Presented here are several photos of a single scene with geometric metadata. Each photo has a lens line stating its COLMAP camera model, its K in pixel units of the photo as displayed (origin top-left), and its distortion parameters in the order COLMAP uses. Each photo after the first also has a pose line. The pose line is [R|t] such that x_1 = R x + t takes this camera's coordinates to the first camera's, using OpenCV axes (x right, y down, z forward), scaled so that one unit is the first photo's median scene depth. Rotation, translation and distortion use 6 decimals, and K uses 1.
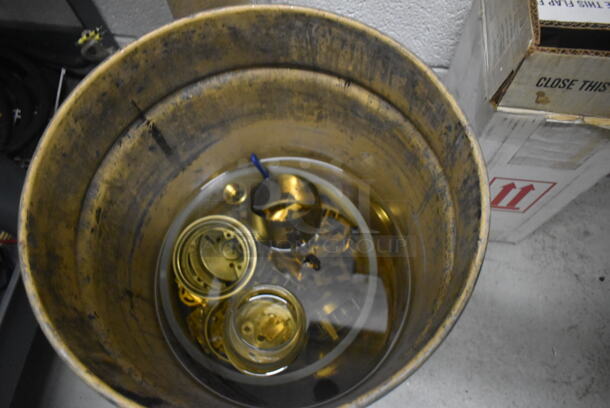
lens RADIAL K [[462.7, 0, 307.4], [0, 462.7, 202.7], [0, 0, 1]] dist [-0.008753, 0.001153]
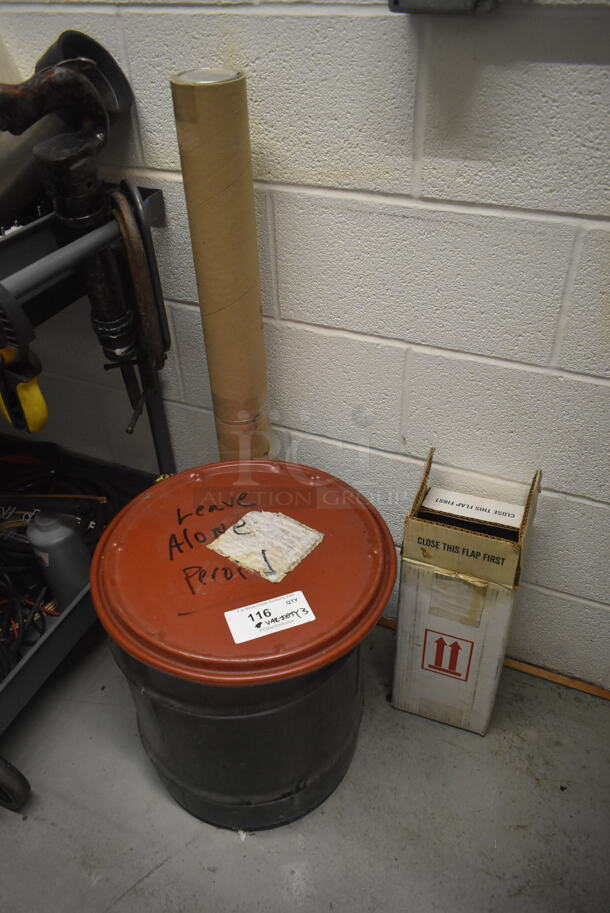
lens RADIAL K [[692.5, 0, 304.1], [0, 692.5, 455.2], [0, 0, 1]] dist [-0.008753, 0.001153]
pose [[0.966642, 0.158670, -0.201067, 0.313944], [-0.235967, 0.856983, -0.458147, 0.389766], [0.099617, 0.490310, 0.865837, -0.728450]]
